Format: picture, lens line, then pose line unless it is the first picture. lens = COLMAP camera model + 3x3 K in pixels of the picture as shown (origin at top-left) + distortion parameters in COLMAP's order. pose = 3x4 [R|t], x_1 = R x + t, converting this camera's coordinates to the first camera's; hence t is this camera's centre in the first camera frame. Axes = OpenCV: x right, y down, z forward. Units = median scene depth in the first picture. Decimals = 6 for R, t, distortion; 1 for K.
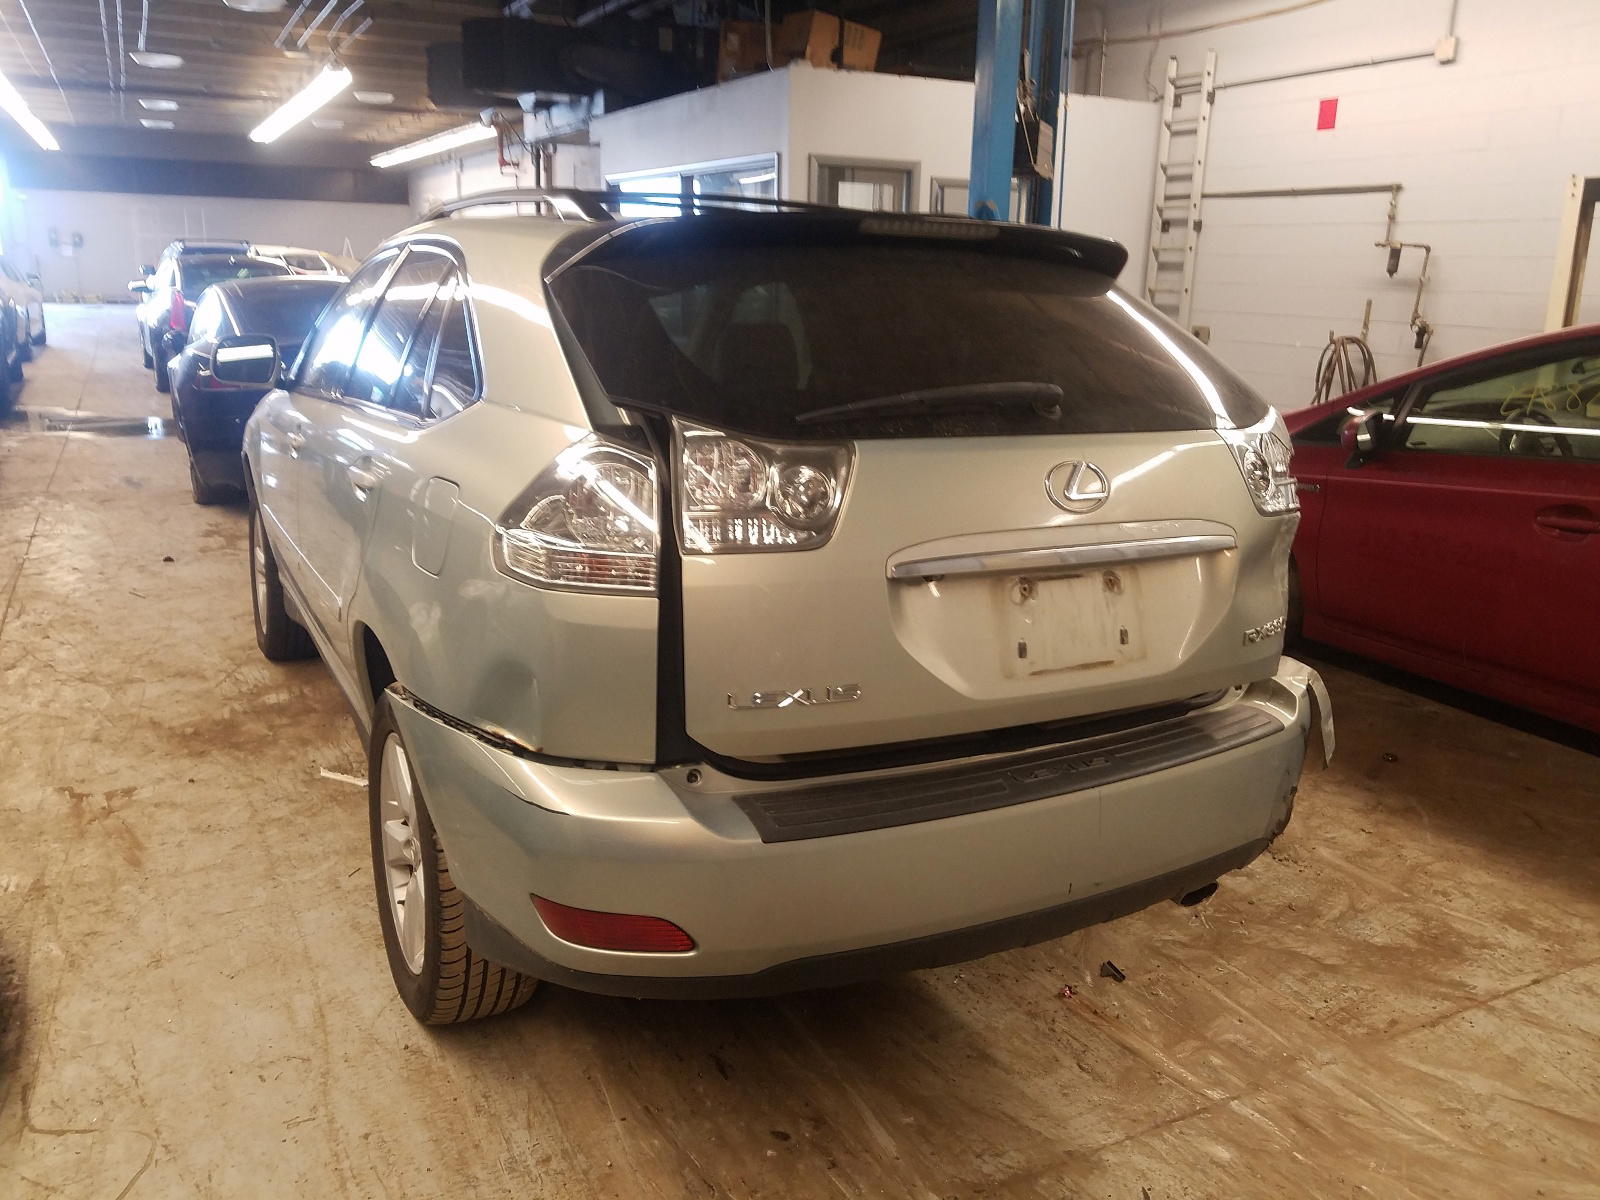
lens RADIAL K [[1233.6, 0, 813.8], [0, 1233.6, 597.4], [0, 0, 1]] dist [-0.000699, 0.012300]
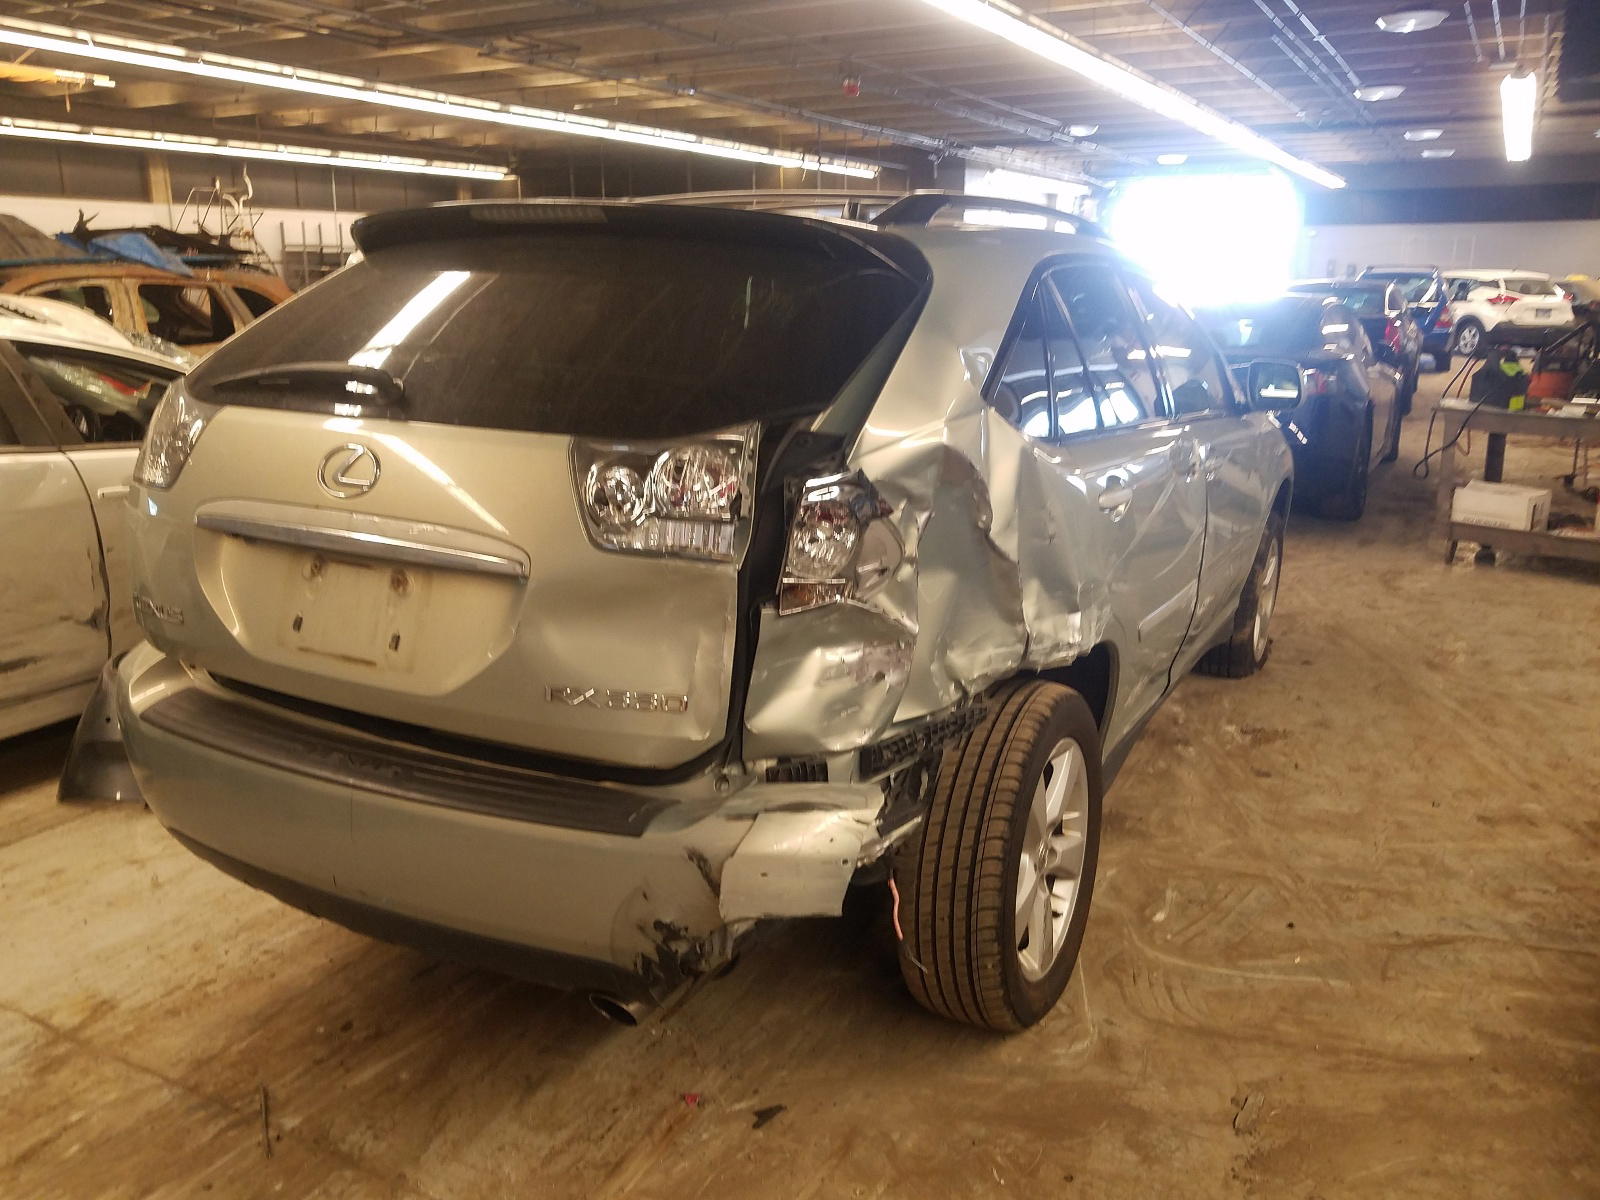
lens RADIAL K [[1233.6, 0, 813.8], [0, 1233.6, 597.4], [0, 0, 1]] dist [-0.000699, 0.012300]
pose [[0.566138, 0.180686, -0.804264, 1.015456], [-0.198148, 0.976903, 0.079990, -0.119545], [0.800140, 0.114078, 0.588864, 0.606515]]
